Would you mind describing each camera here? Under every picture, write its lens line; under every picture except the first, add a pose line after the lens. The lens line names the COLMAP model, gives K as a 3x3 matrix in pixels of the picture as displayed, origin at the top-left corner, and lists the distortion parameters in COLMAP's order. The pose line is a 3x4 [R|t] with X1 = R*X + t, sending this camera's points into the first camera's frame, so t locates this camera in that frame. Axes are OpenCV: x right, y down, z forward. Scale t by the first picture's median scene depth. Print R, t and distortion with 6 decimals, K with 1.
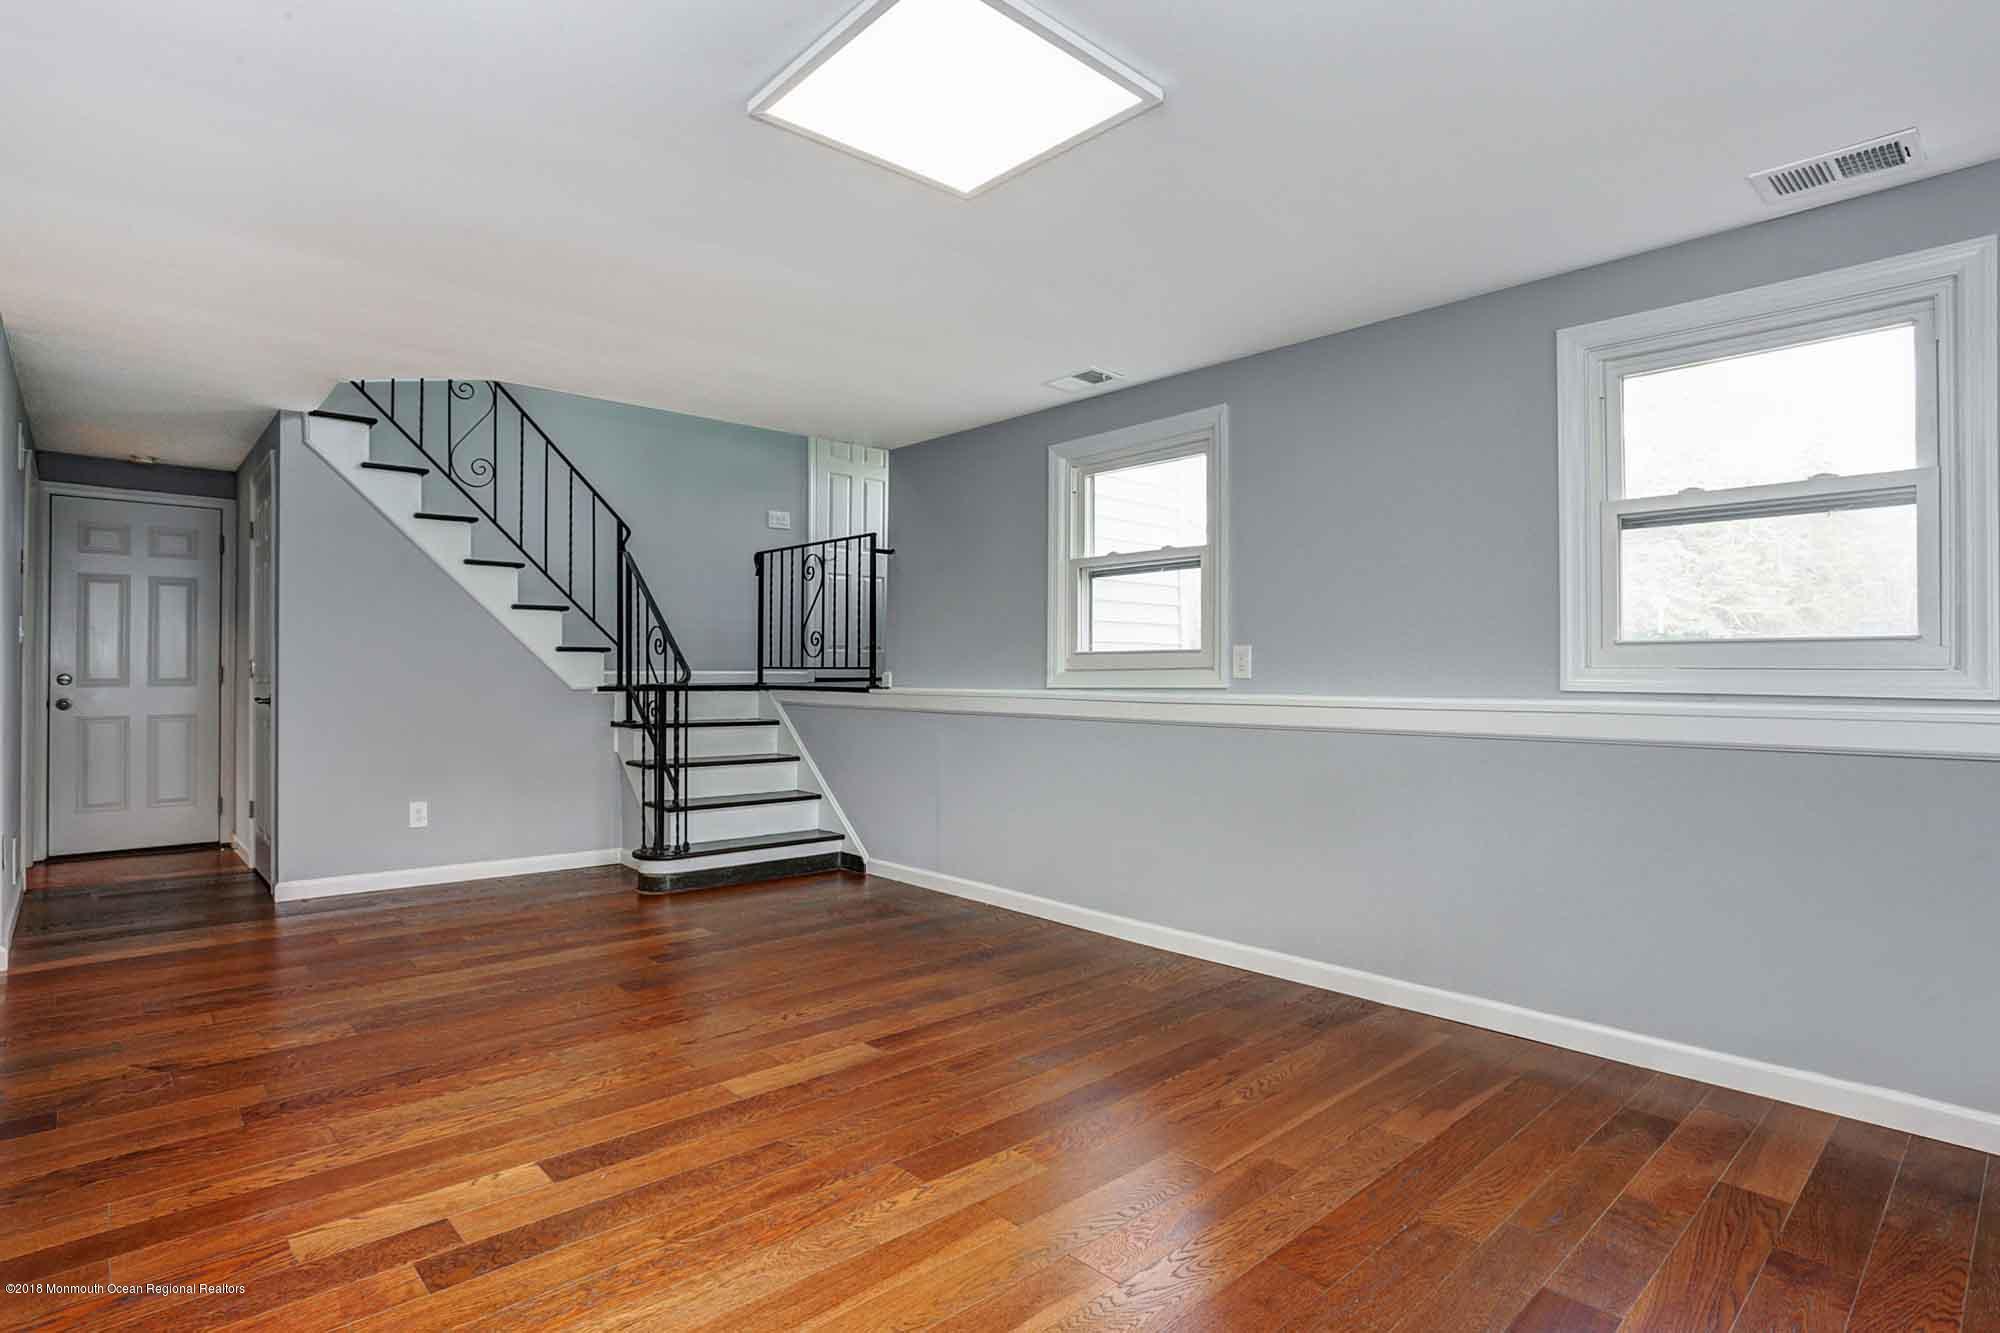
lens RADIAL K [[1023.4, 0, 1000.0], [0, 1023.4, 666.5], [0, 0, 1]] dist [-0.002184, -0.000342]
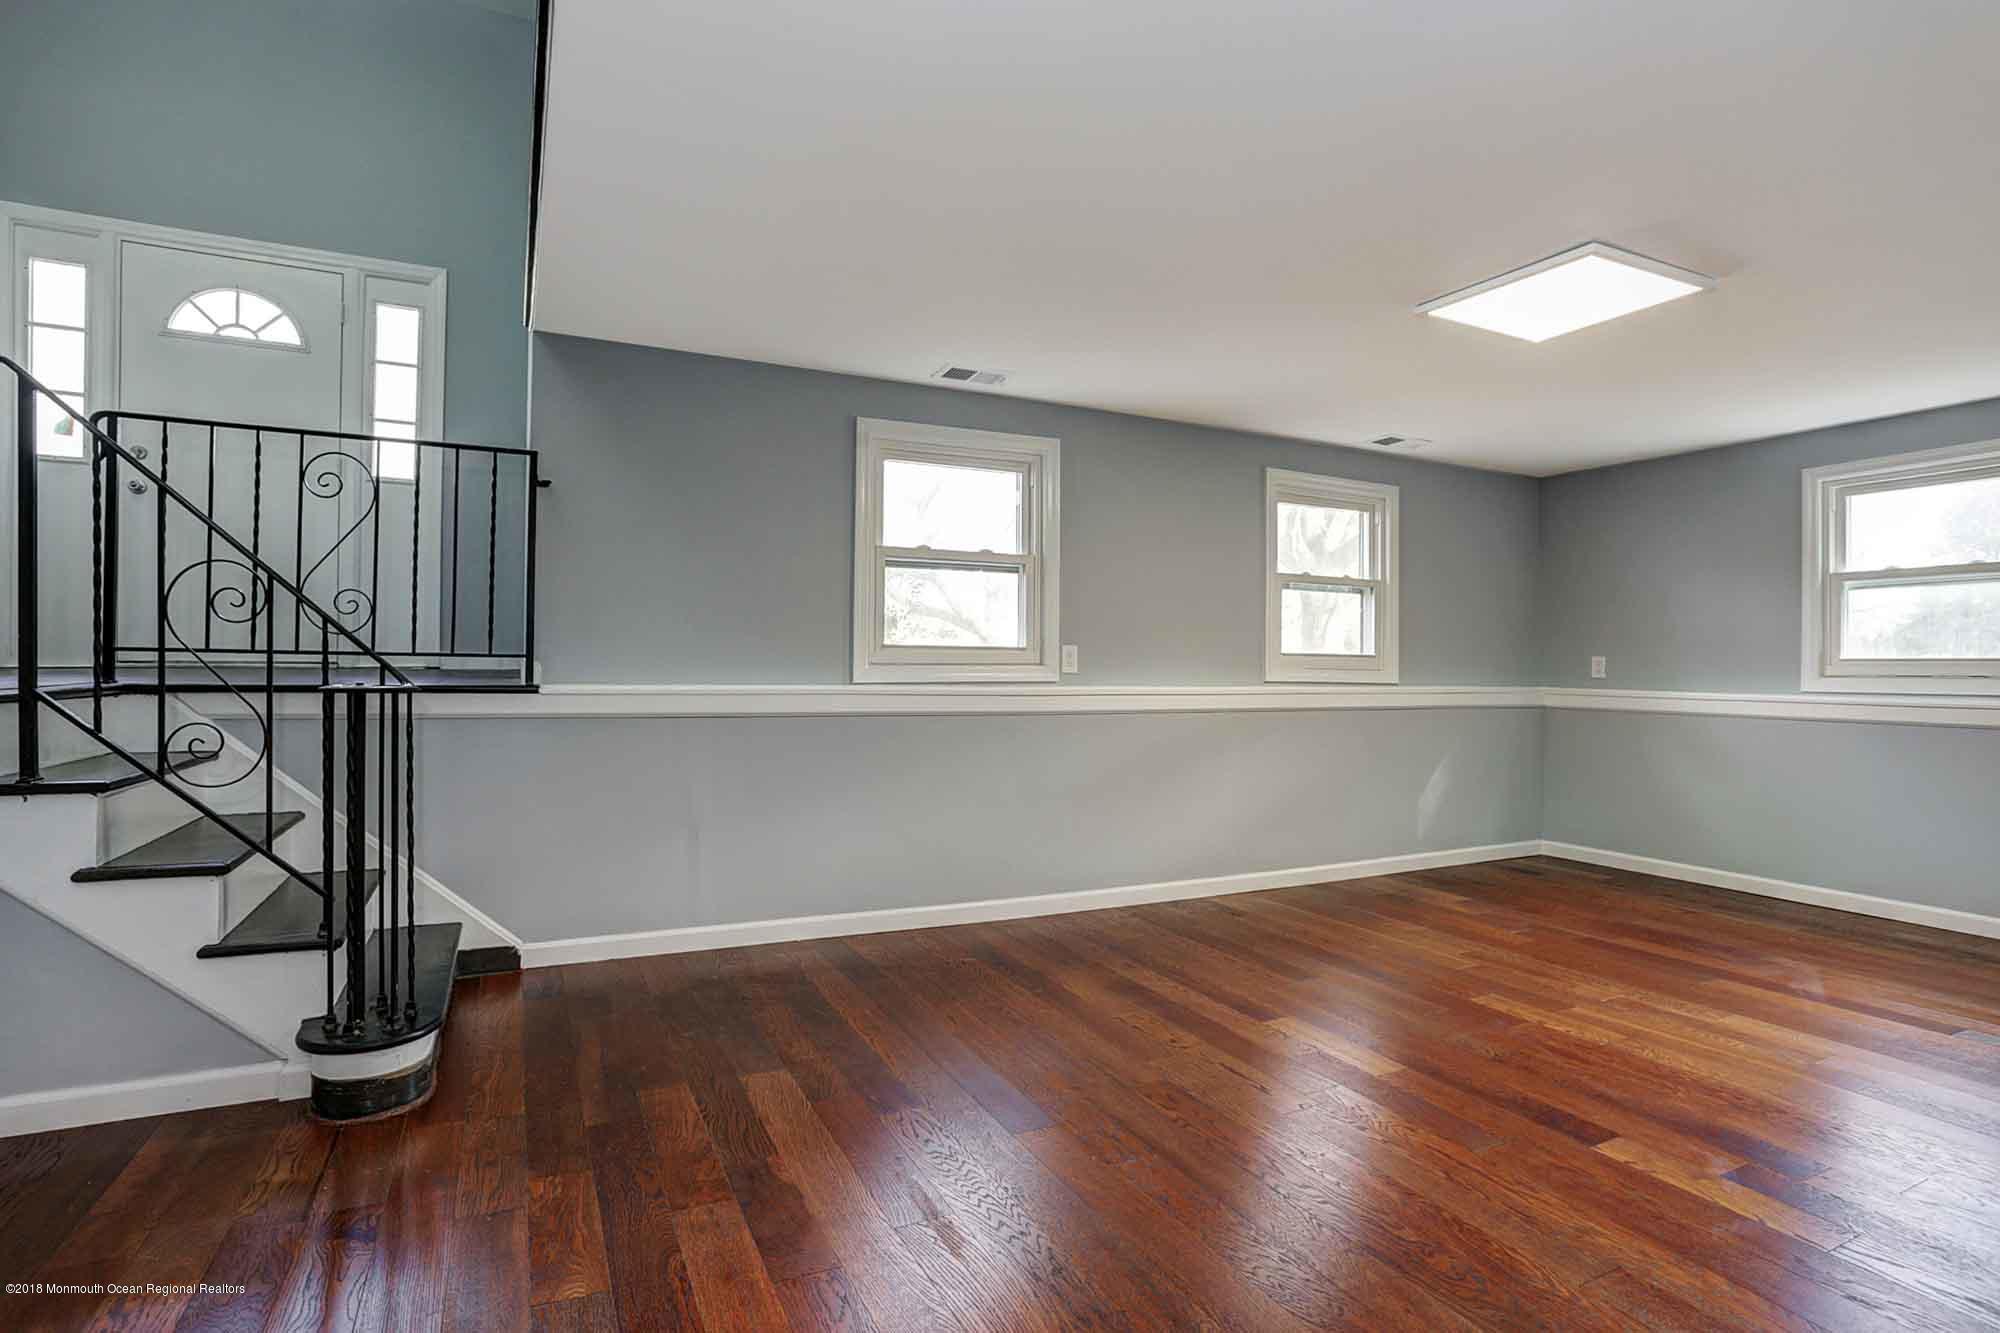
lens RADIAL K [[963.4, 0, 1000.0], [0, 963.4, 666.5], [0, 0, 1]] dist [-0.056519, 0.000465]
pose [[0.292094, 0.011531, 0.956320, -0.859917], [-0.011987, 0.999893, -0.008395, 0.014211], [-0.956315, -0.009012, 0.292201, 0.739666]]
